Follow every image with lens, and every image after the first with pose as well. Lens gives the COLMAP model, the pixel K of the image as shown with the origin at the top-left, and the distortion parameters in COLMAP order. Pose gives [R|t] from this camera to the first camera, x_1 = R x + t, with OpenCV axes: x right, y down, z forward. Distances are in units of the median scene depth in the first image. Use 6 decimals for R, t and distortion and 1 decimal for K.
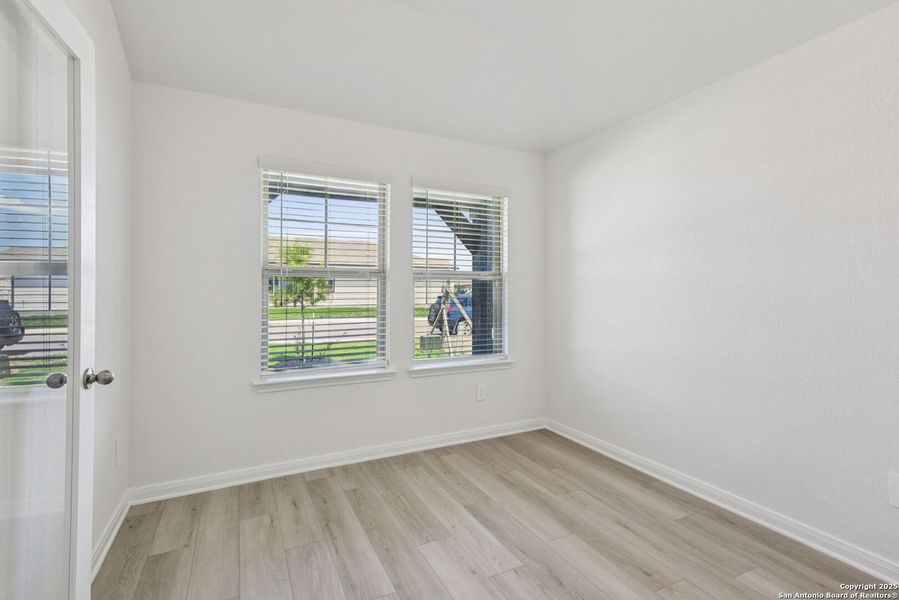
lens RADIAL K [[435.7, 0, 419.9], [0, 435.7, 302.0], [0, 0, 1]] dist [0.025973, 0.001179]
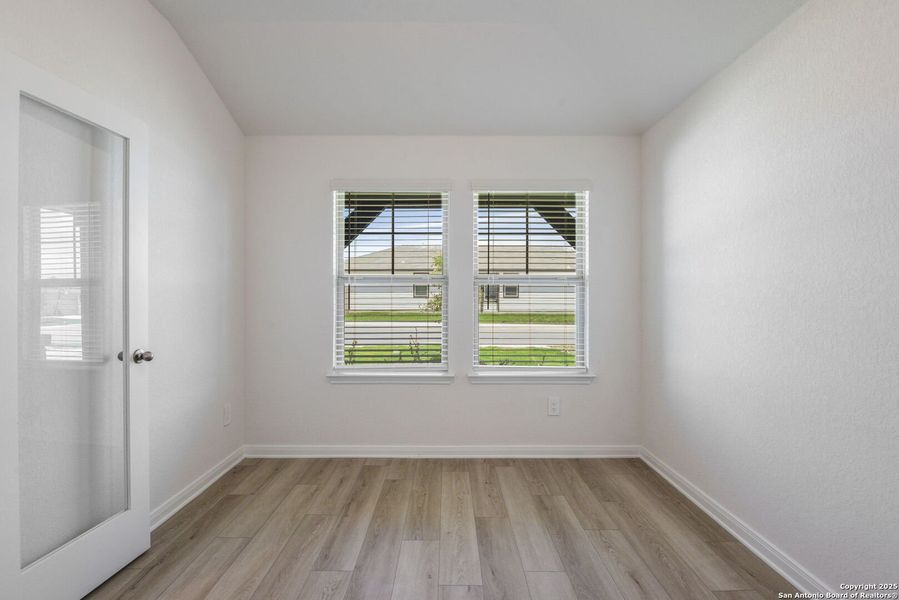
lens RADIAL K [[435.7, 0, 440.1], [0, 435.7, 310.4], [0, 0, 1]] dist [0.025973, 0.001179]
pose [[0.888543, 0.009824, -0.458688, 0.432970], [-0.009266, 0.999951, 0.003467, 0.003446], [0.458700, 0.001170, 0.888591, 0.087357]]
